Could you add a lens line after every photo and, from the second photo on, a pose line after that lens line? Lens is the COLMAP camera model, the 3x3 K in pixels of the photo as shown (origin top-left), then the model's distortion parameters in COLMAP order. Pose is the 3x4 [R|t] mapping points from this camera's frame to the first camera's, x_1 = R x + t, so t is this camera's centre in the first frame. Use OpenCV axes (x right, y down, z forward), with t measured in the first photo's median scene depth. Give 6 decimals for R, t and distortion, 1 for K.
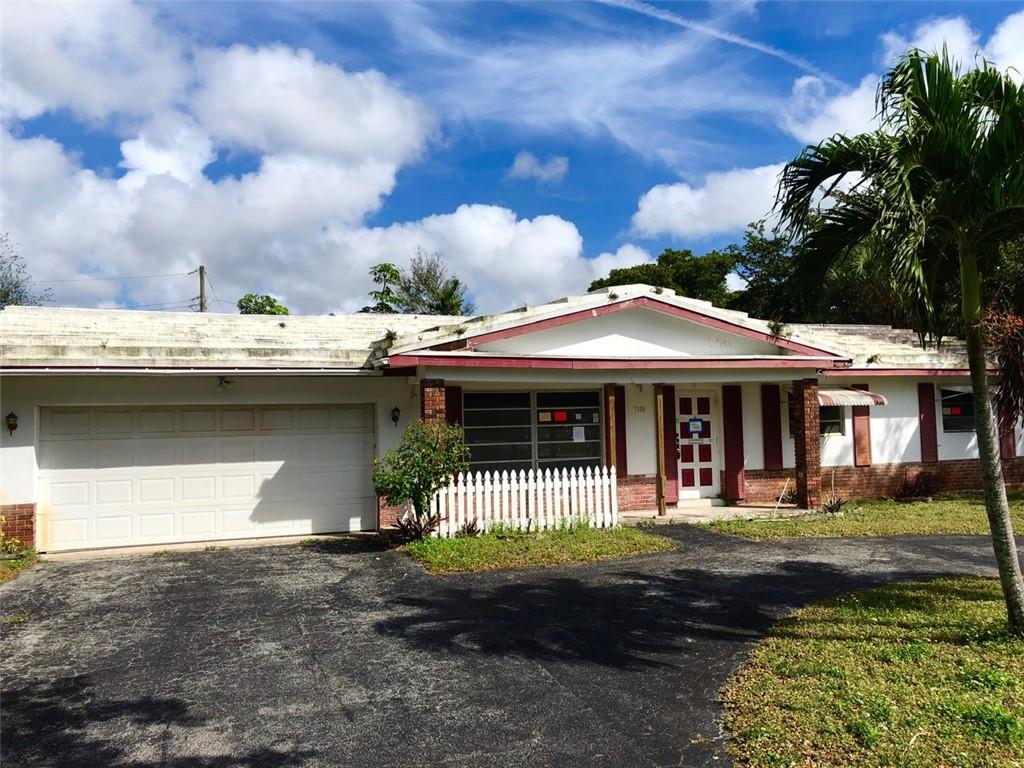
lens RADIAL K [[844.6, 0, 506.1], [0, 844.6, 381.4], [0, 0, 1]] dist [0.037203, -0.011127]
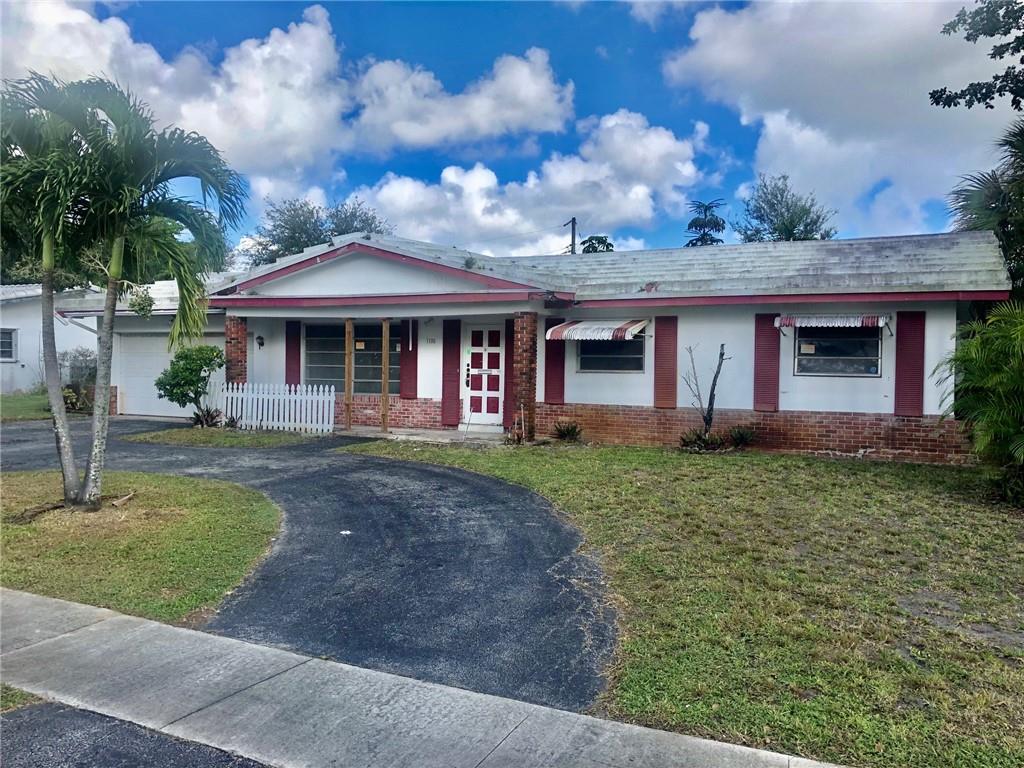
lens RADIAL K [[844.6, 0, 513.8], [0, 844.6, 390.7], [0, 0, 1]] dist [0.037203, -0.011127]
pose [[0.692624, 0.056554, -0.719078, 1.165062], [0.007102, 0.996338, 0.085201, 0.004954], [0.721264, -0.064119, 0.689686, 0.332282]]
